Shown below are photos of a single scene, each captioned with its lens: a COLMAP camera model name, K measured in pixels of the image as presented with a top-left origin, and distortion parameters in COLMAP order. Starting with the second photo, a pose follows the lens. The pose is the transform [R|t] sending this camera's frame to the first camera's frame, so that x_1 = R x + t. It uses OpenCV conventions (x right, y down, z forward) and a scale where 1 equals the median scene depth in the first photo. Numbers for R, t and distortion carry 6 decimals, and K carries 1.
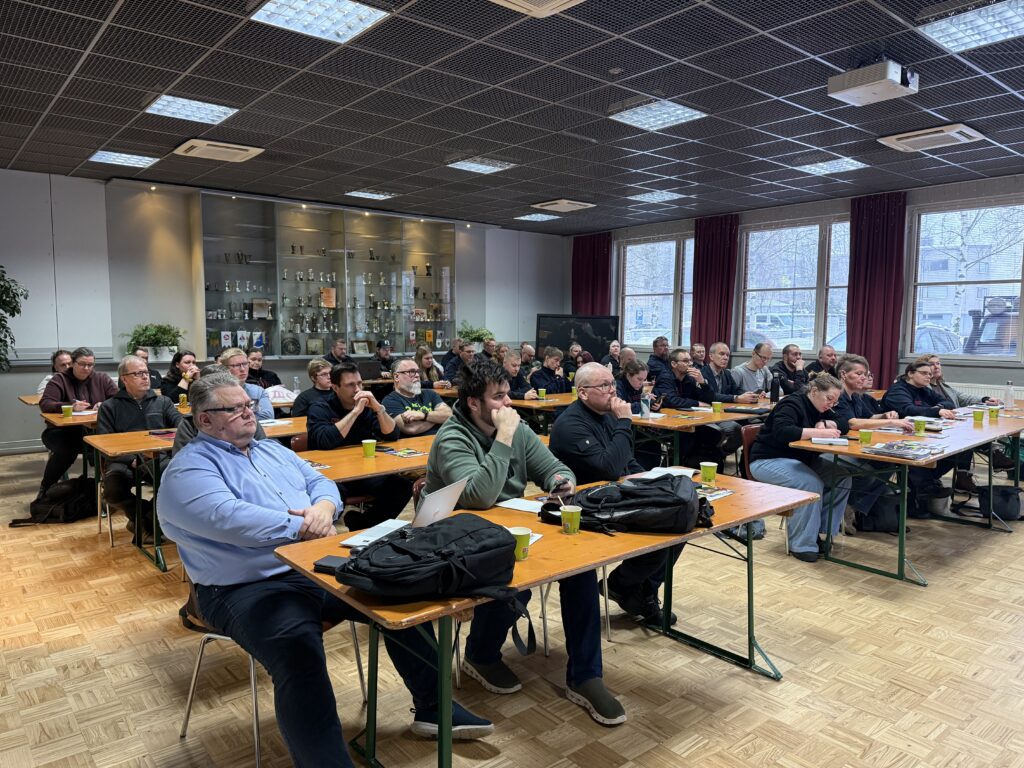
lens RADIAL K [[720.3, 0, 508.0], [0, 720.3, 392.0], [0, 0, 1]] dist [0.041869, -0.050287]
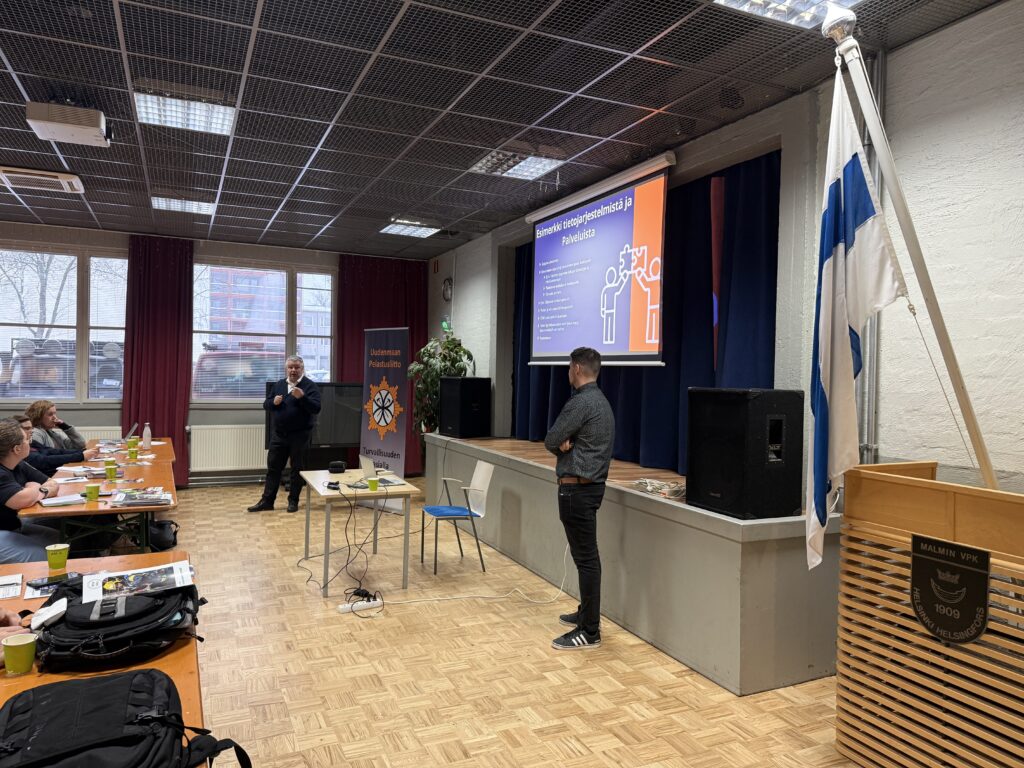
lens RADIAL K [[720.3, 0, 517.9], [0, 720.3, 380.9], [0, 0, 1]] dist [0.041869, -0.050287]
pose [[0.257018, -0.011298, 0.966341, -0.544504], [0.075427, 0.997116, -0.008403, -0.061837], [-0.963459, 0.075048, 0.257129, 0.391217]]
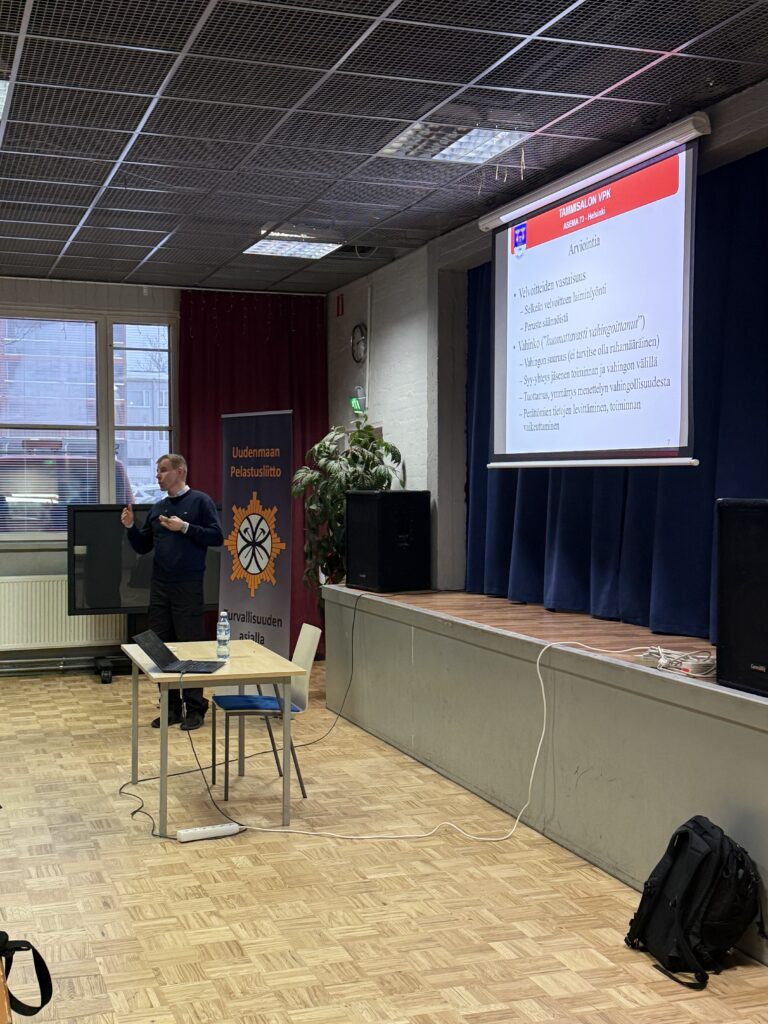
lens RADIAL K [[1296.0, 0, 390.1], [0, 1296.0, 517.2], [0, 0, 1]] dist [0.063027, 0.000000]
pose [[0.344617, -0.031479, 0.938216, -0.779027], [0.093456, 0.995623, -0.000923, -0.047124], [-0.934080, 0.088000, 0.346050, 0.227424]]
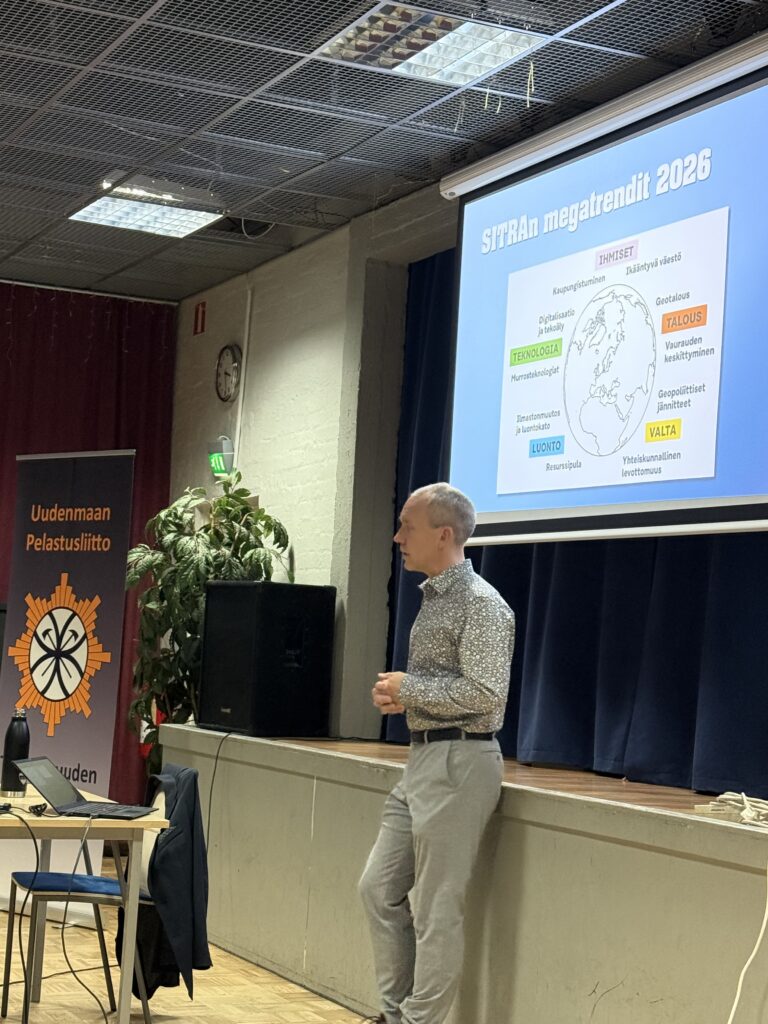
lens RADIAL K [[1891.3, 0, 389.2], [0, 1891.3, 508.8], [0, 0, 1]] dist [0.129190, 0.000000]
pose [[0.246207, 0.083398, 0.965622, -0.700993], [0.040929, 0.994508, -0.096329, 0.086564], [-0.968353, 0.063239, 0.241442, 0.424491]]
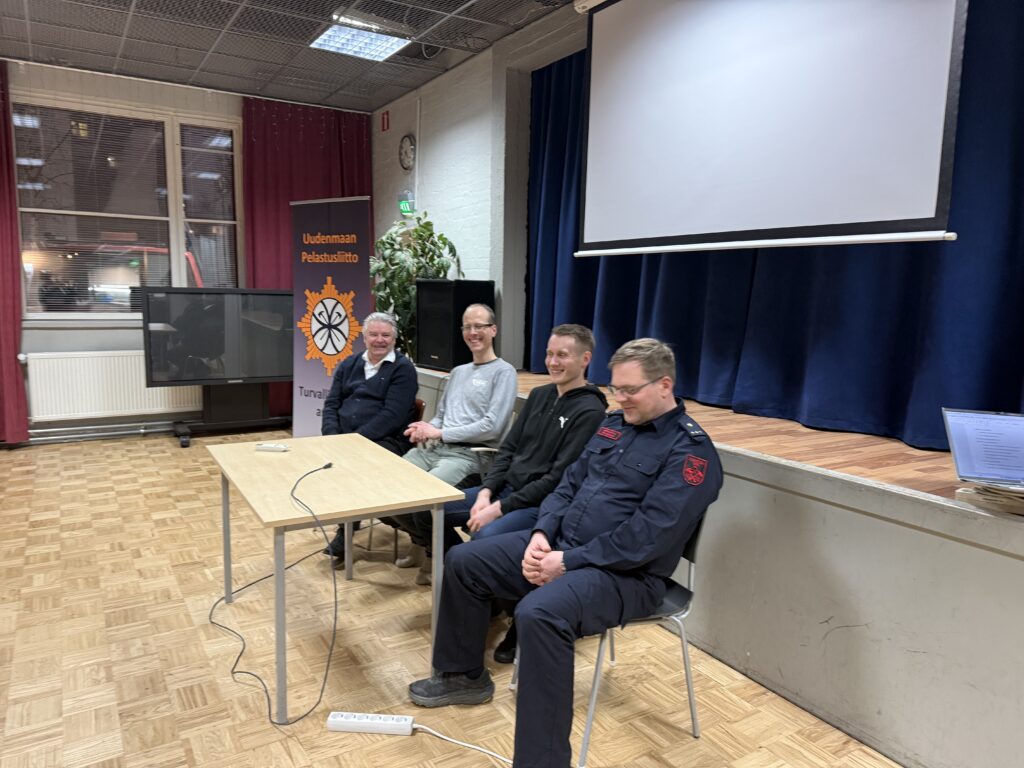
lens RADIAL K [[720.3, 0, 505.4], [0, 720.3, 397.9], [0, 0, 1]] dist [0.041869, -0.050287]
pose [[0.143885, -0.148077, 0.978453, 0.459110], [0.076340, 0.987456, 0.138213, -0.059956], [-0.986646, 0.054808, 0.153384, 1.031118]]
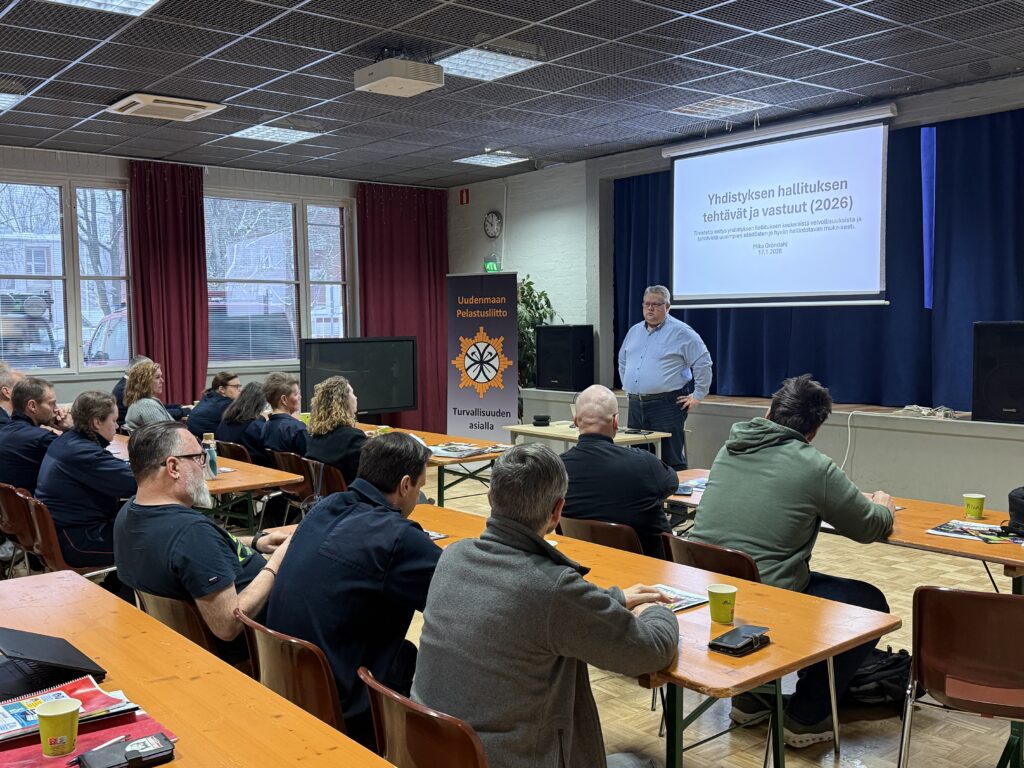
lens RADIAL K [[986.4, 0, 506.7], [0, 986.4, 392.7], [0, 0, 1]] dist [0.053557, 0.000000]
pose [[0.012064, -0.079547, 0.996758, -1.592716], [0.110930, 0.990784, 0.077727, -0.196753], [-0.993755, 0.109633, 0.020777, 1.714235]]
